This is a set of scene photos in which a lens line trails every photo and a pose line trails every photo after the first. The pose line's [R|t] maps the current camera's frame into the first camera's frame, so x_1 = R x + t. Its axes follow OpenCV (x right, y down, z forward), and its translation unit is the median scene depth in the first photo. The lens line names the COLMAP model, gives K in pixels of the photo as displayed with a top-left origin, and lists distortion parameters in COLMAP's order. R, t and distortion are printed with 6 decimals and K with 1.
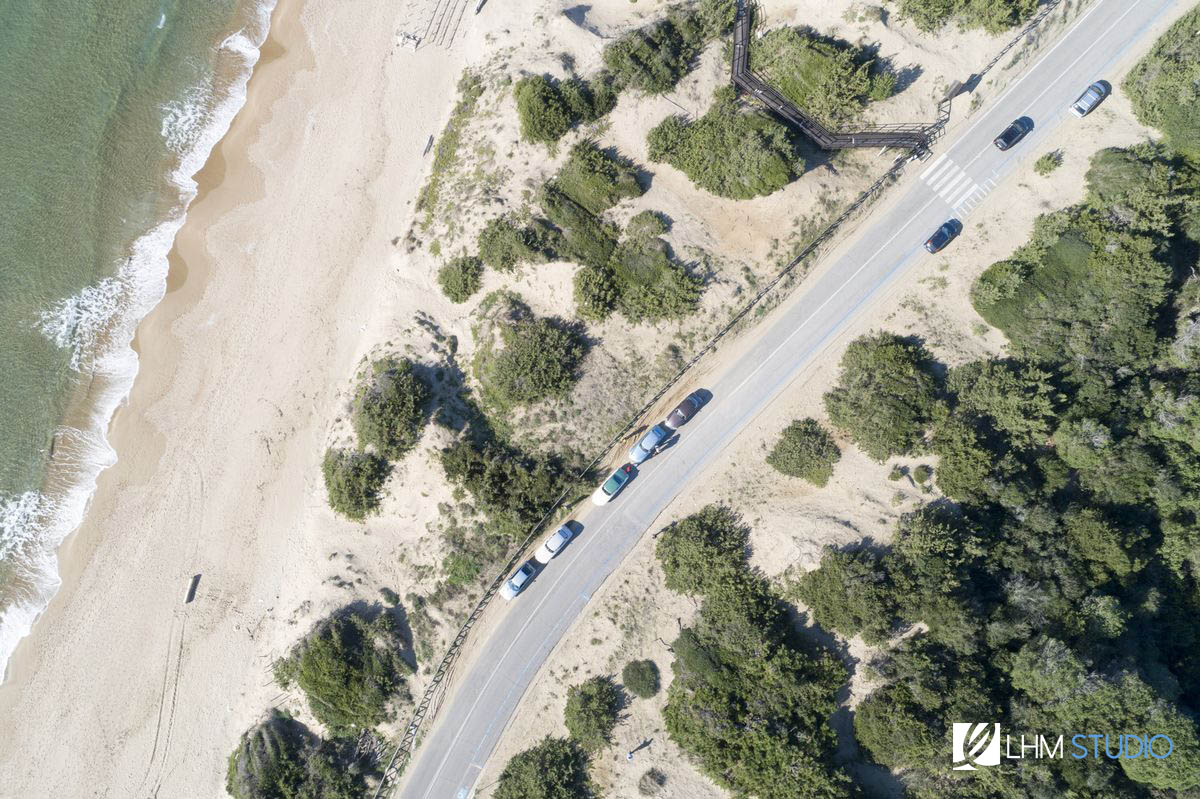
lens RADIAL K [[808.6, 0, 594.7], [0, 808.6, 400.5], [0, 0, 1]] dist [-0.007995, 0.012425]
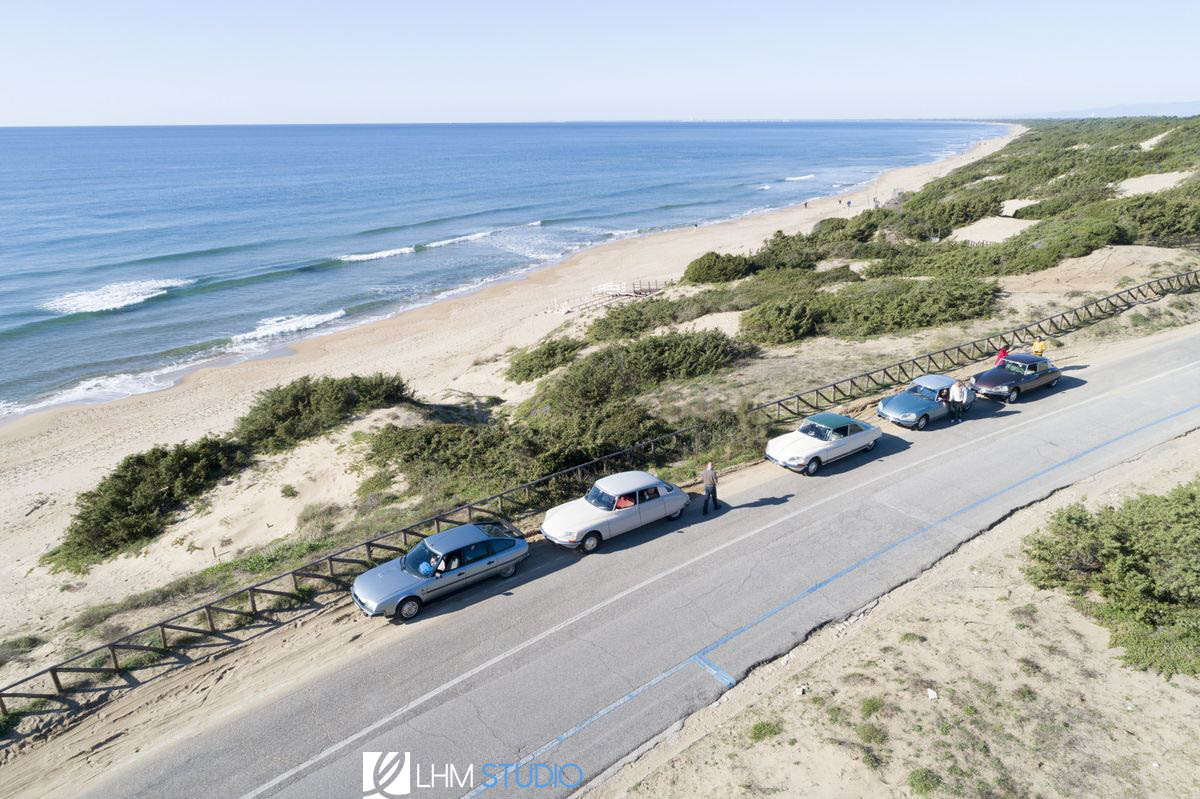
lens RADIAL K [[808.6, 0, 598.8], [0, 808.6, 397.1], [0, 0, 1]] dist [-0.007995, 0.012425]
pose [[0.974776, 0.065481, -0.213363, -0.000501], [-0.220324, 0.434920, -0.873099, 0.389369], [0.035624, 0.898085, 0.438376, 0.820545]]
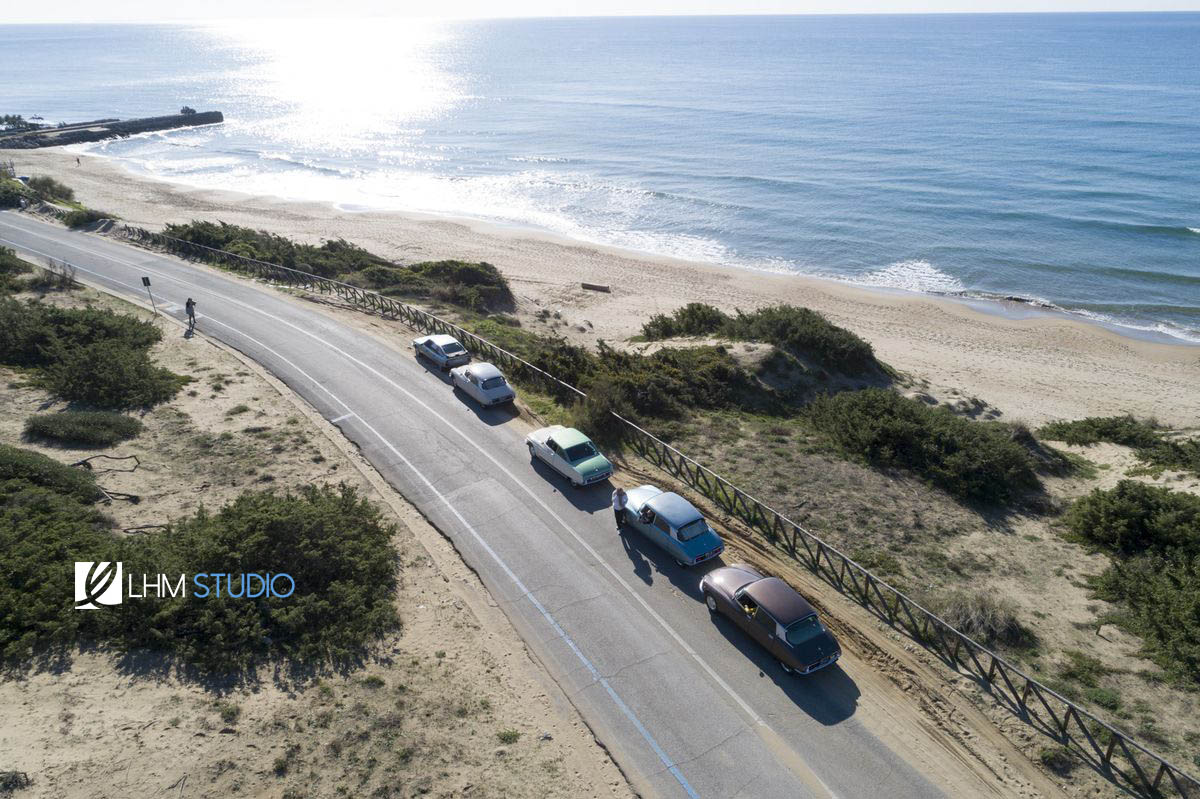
lens RADIAL K [[808.6, 0, 598.5], [0, 808.6, 397.2], [0, 0, 1]] dist [-0.007995, 0.012425]
pose [[-0.248469, 0.416224, -0.874655, 0.318119], [-0.959932, 0.015000, 0.279832, -0.009041], [0.129593, 0.909138, 0.395820, 0.813745]]
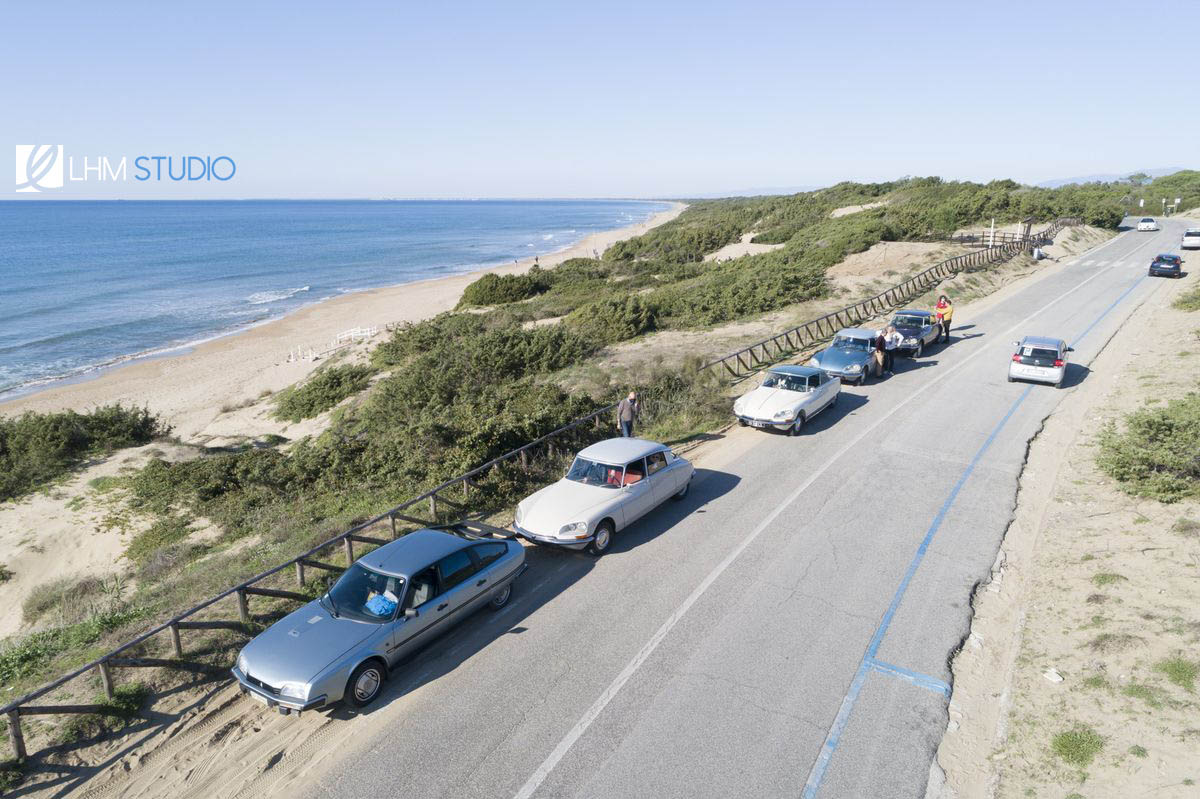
lens RADIAL K [[808.6, 0, 597.2], [0, 808.6, 393.2], [0, 0, 1]] dist [-0.007995, 0.012425]
pose [[0.990625, -0.033001, 0.132561, -0.075261], [0.135625, 0.353725, -0.925465, 0.331810], [-0.016349, 0.934767, 0.354884, 0.885405]]
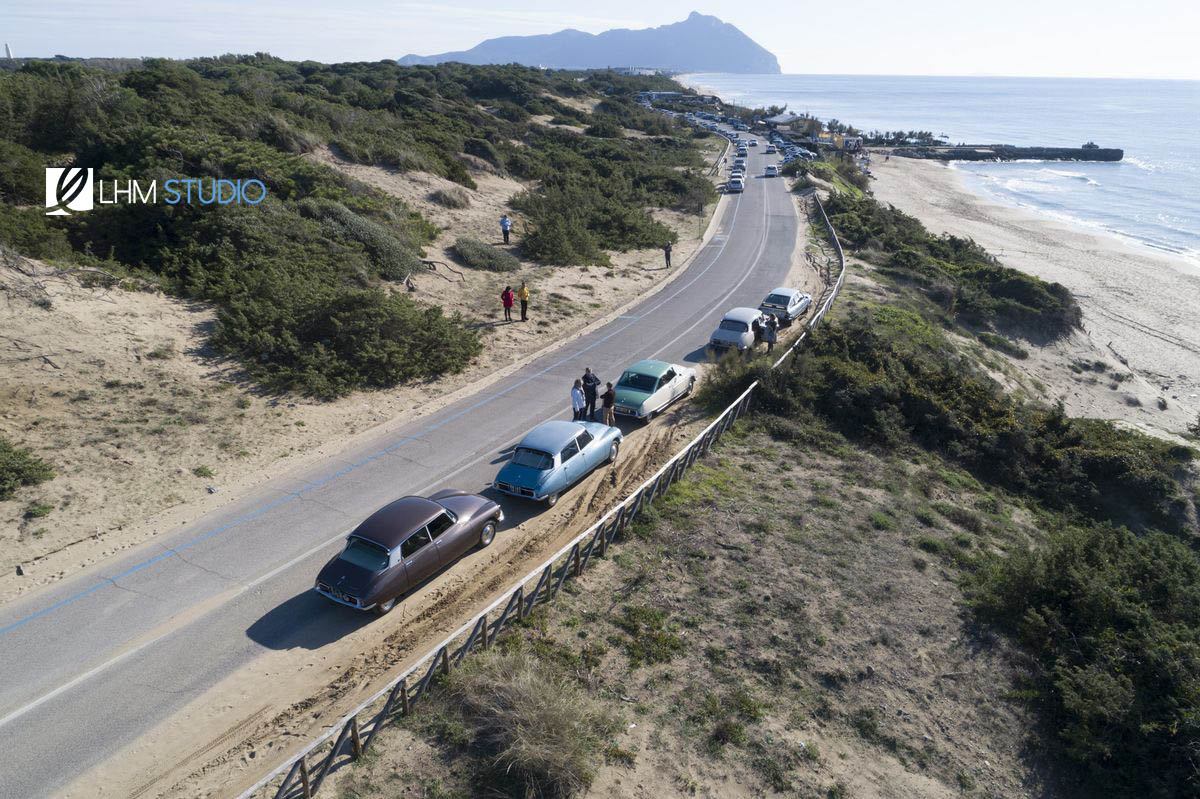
lens RADIAL K [[808.6, 0, 596.6], [0, 808.6, 400.4], [0, 0, 1]] dist [-0.007995, 0.012425]
pose [[-0.969112, 0.084186, -0.231807, 0.108713], [-0.245753, -0.250864, 0.936308, -0.173664], [0.020673, 0.964355, 0.263804, 0.900706]]
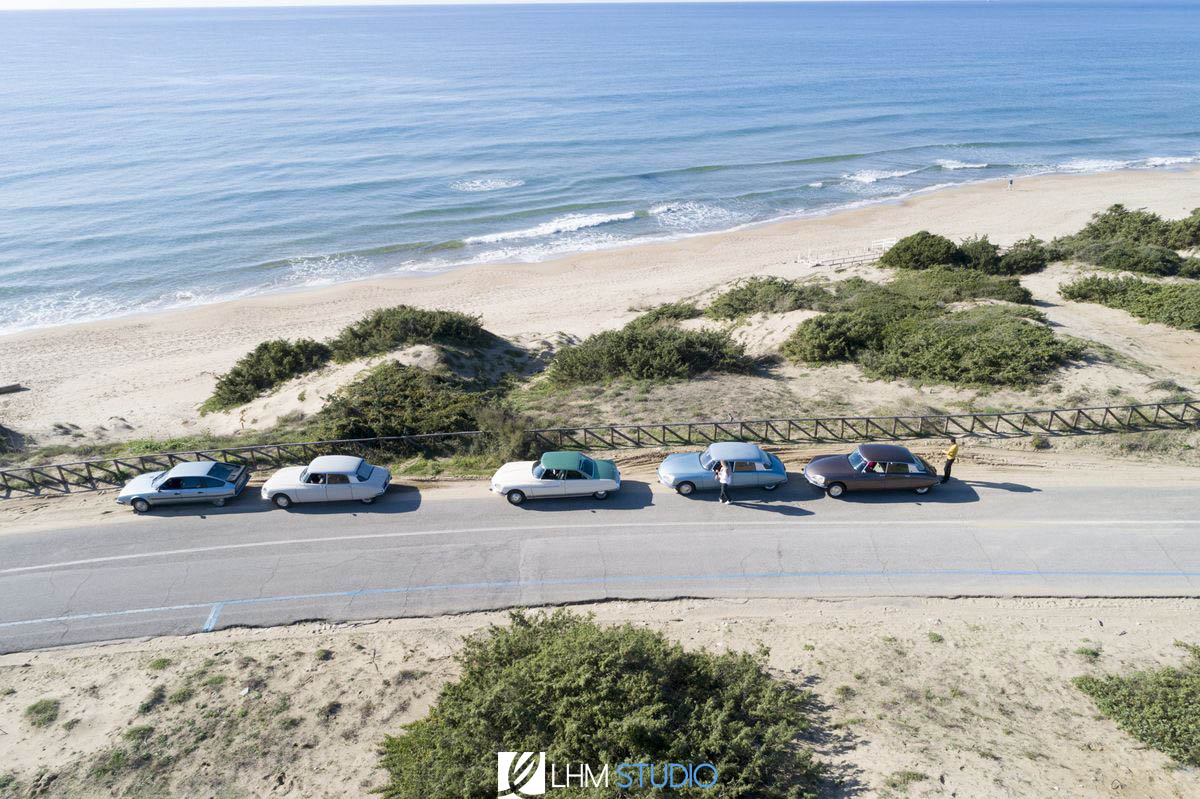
lens RADIAL K [[808.6, 0, 600.6], [0, 808.6, 401.4], [0, 0, 1]] dist [-0.007995, 0.012425]
pose [[0.687539, 0.316562, -0.653513, 0.238897], [-0.719066, 0.422188, -0.551998, 0.262108], [0.101164, 0.849439, 0.517900, 0.778594]]
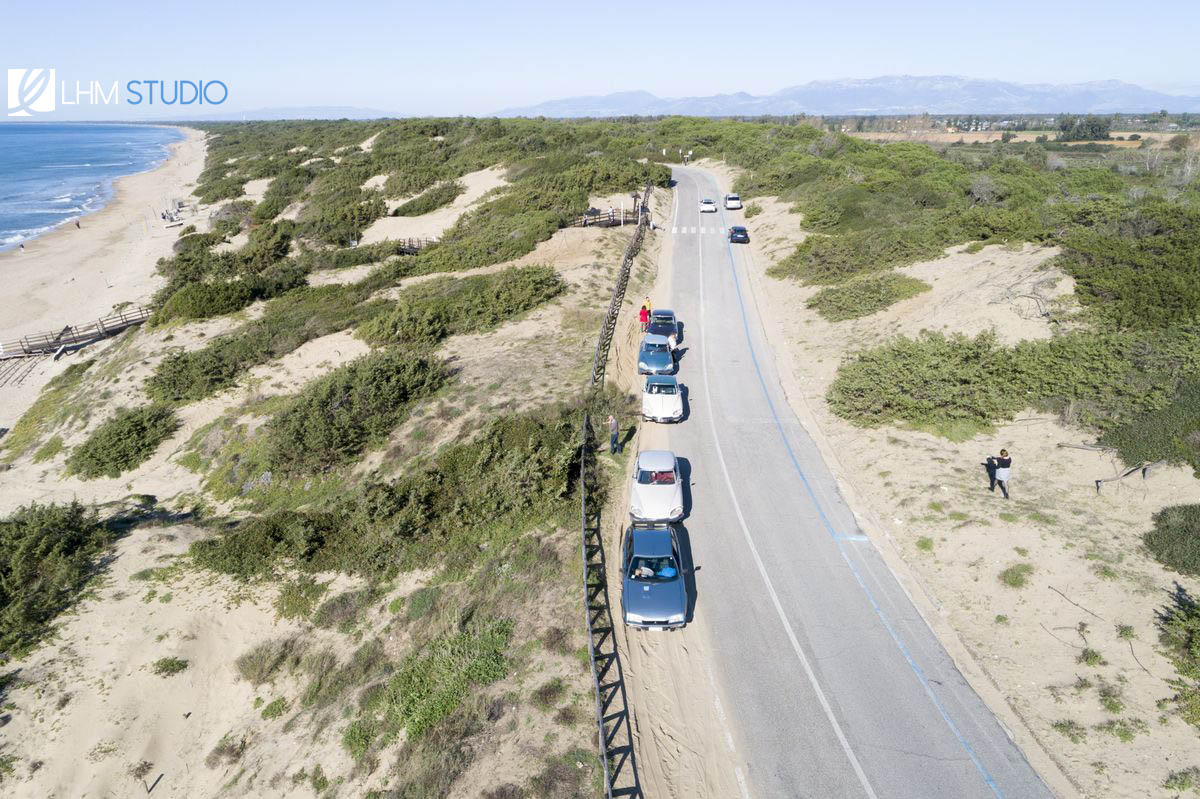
lens RADIAL K [[808.6, 0, 597.4], [0, 808.6, 398.1], [0, 0, 1]] dist [-0.007995, 0.012425]
pose [[0.770911, -0.212391, 0.600488, -0.246705], [0.632342, 0.368316, -0.681533, 0.358106], [-0.076418, 0.905115, 0.418242, 0.811229]]
